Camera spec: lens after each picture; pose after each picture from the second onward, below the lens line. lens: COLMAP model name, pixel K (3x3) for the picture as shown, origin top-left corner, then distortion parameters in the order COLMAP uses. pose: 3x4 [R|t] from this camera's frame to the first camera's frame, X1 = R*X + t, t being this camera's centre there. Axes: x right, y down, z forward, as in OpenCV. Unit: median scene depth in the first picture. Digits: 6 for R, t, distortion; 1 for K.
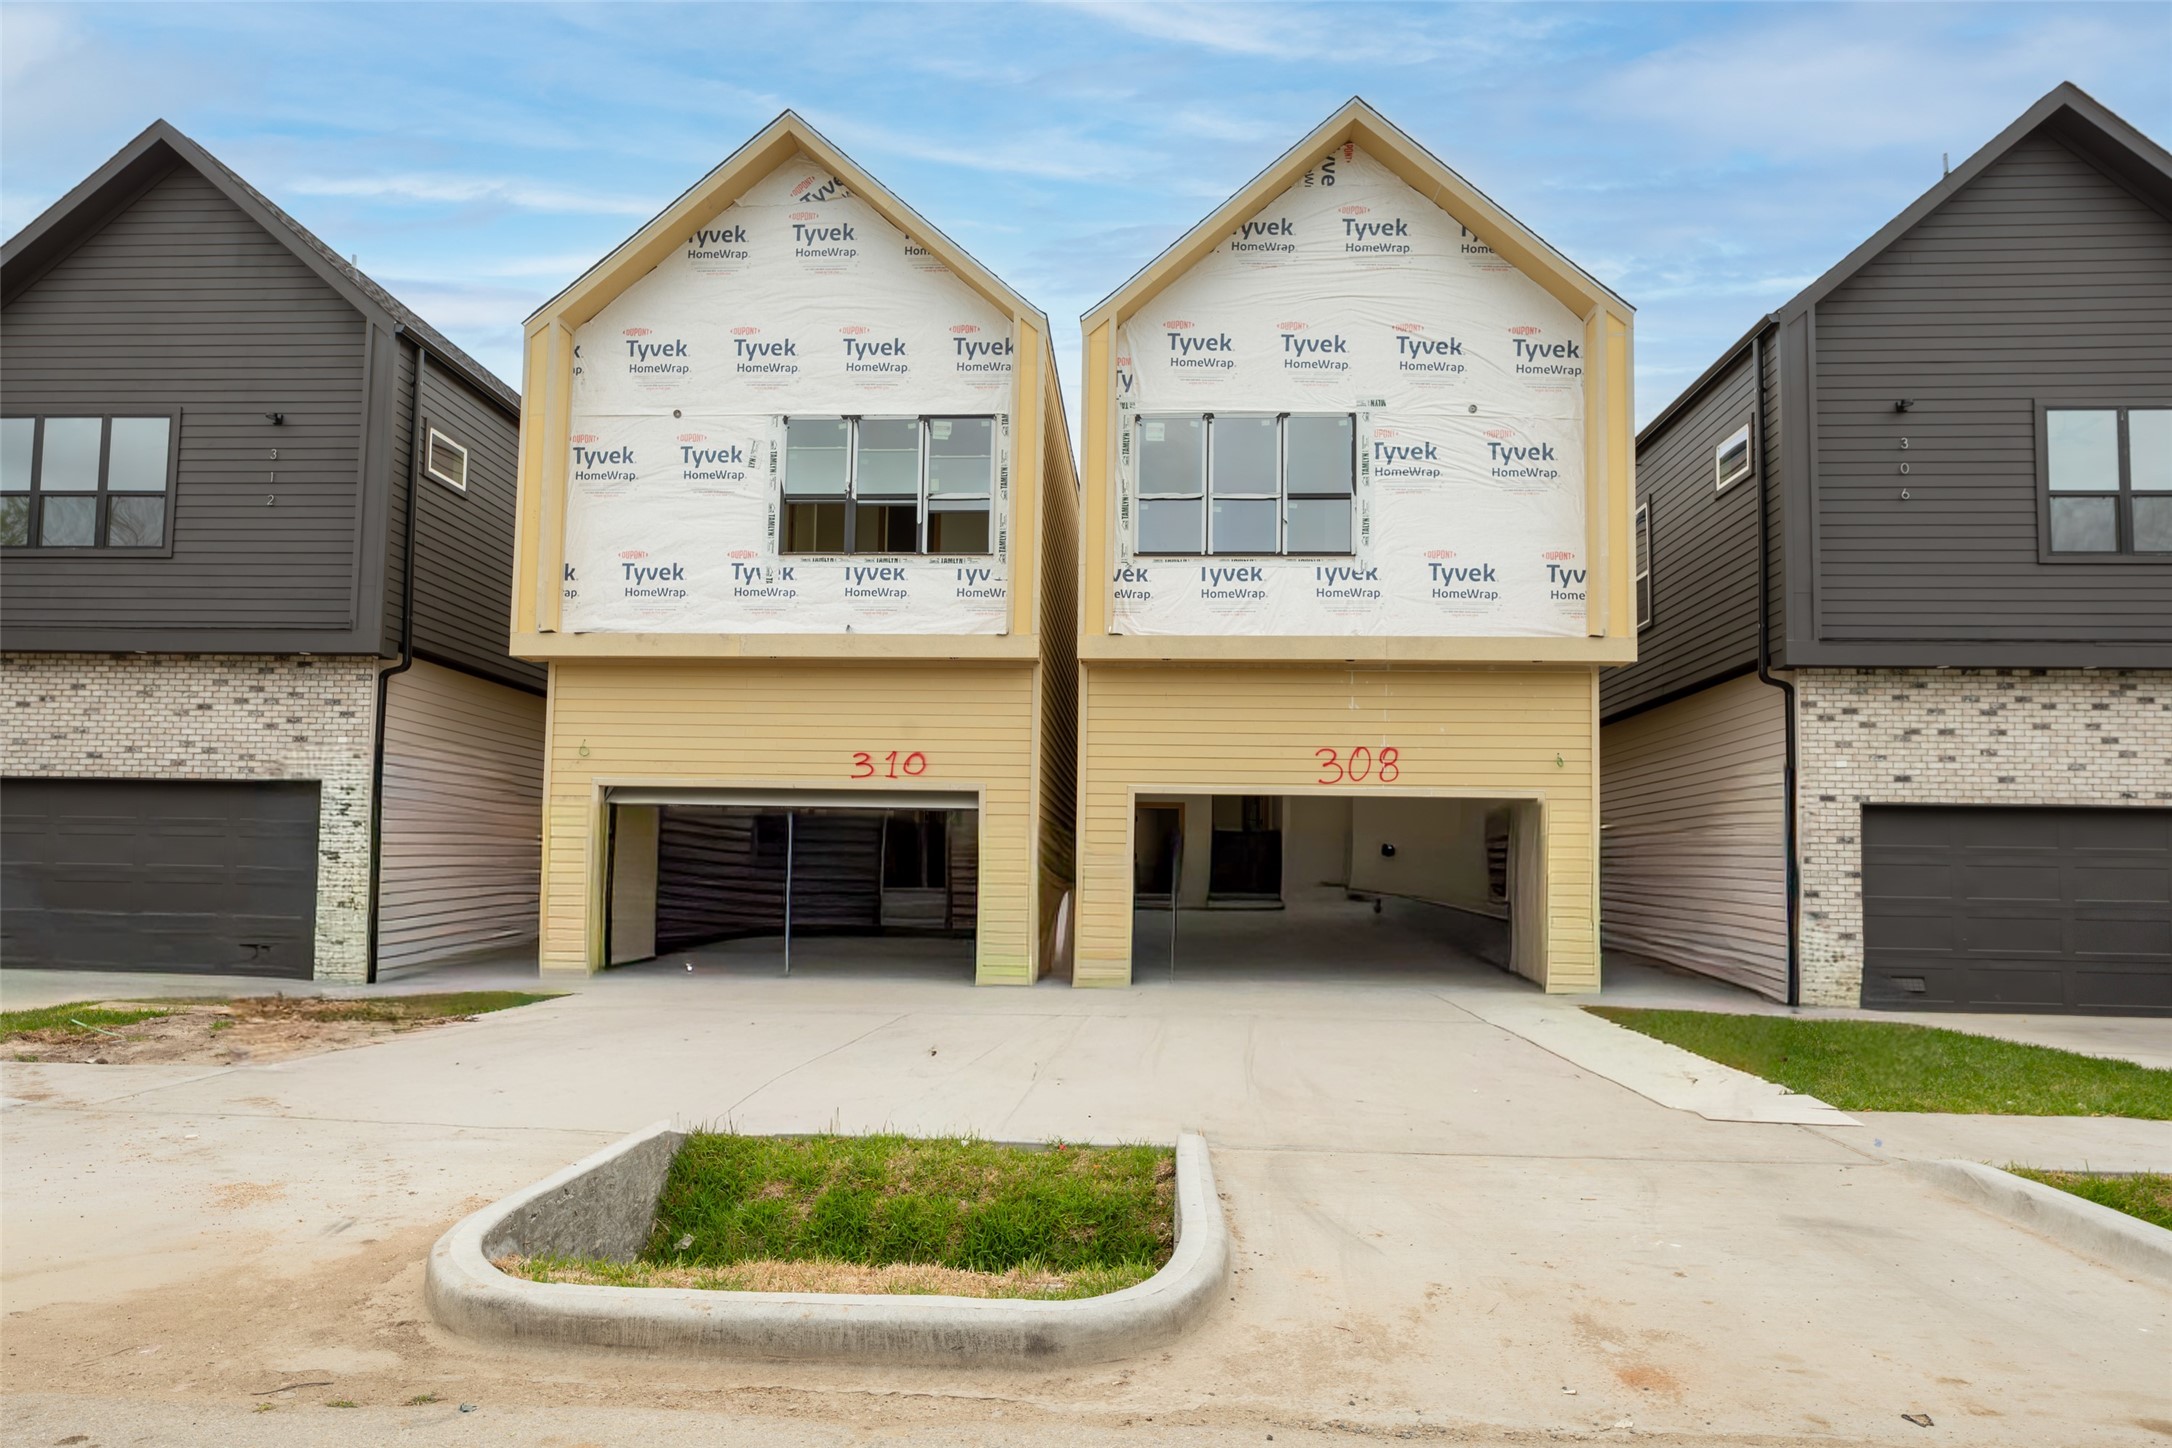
lens RADIAL K [[1277.1, 0, 1085.6], [0, 1277.1, 728.0], [0, 0, 1]] dist [-0.001424, 0.003170]
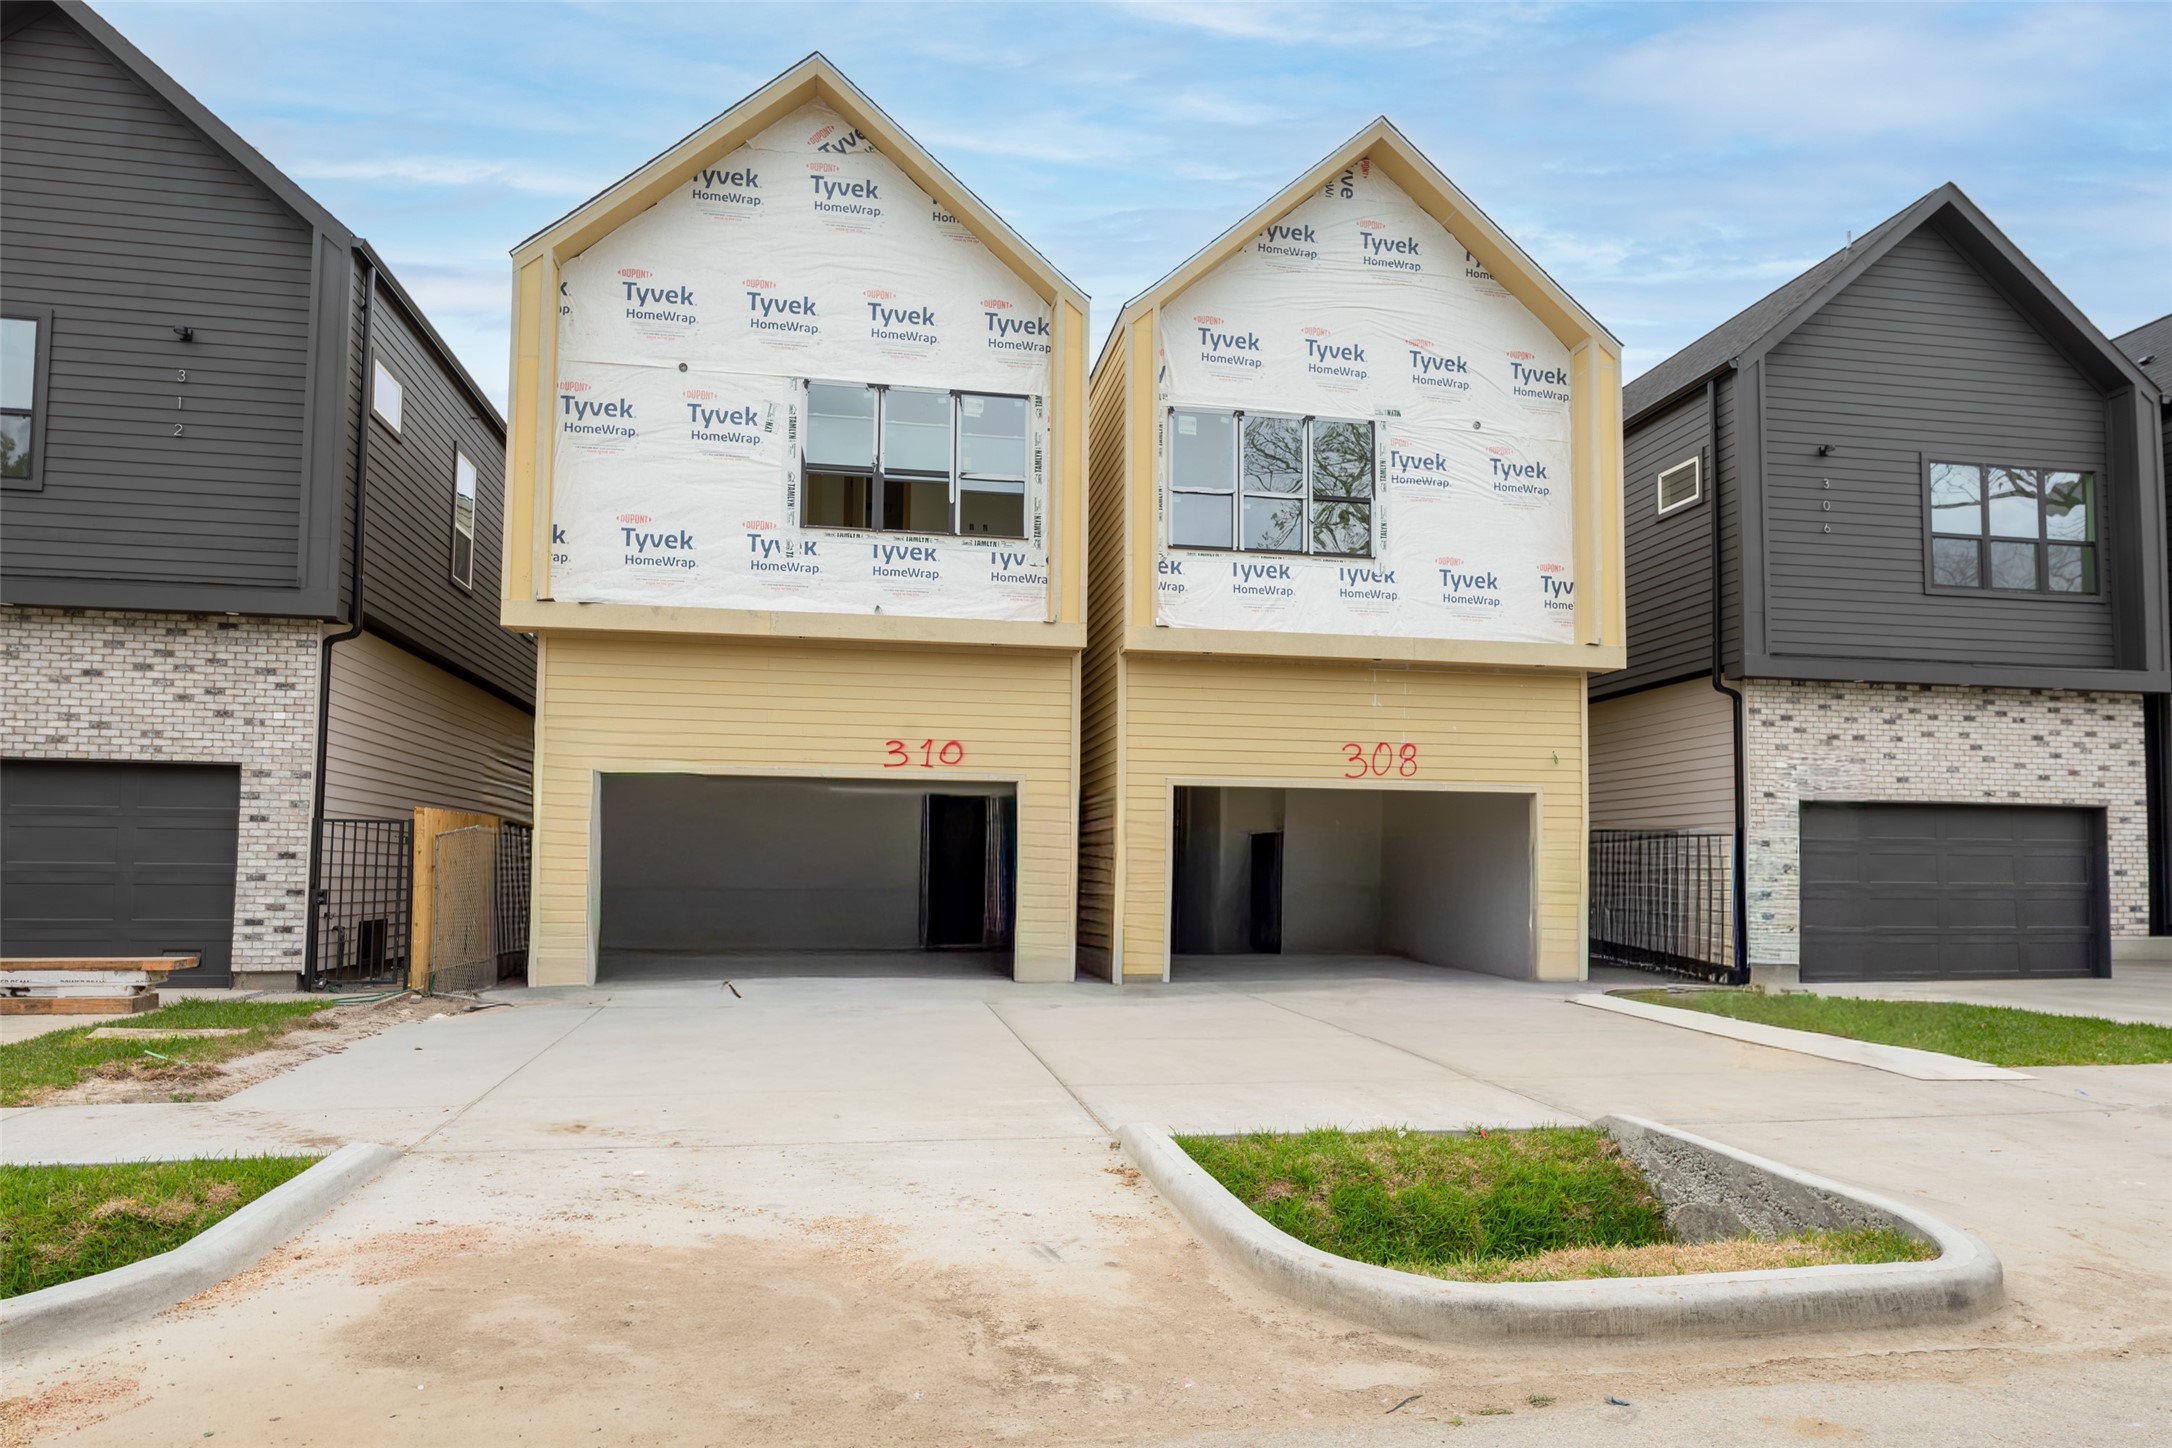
lens RADIAL K [[1306.1, 0, 1085.4], [0, 1306.1, 723.0], [0, 0, 1]] dist [0.000045, 0.000149]
pose [[0.972281, 0.018884, 0.233051, -0.262641], [-0.021015, 0.999757, 0.006665, -0.003128], [-0.232868, -0.011378, 0.972442, 0.018248]]
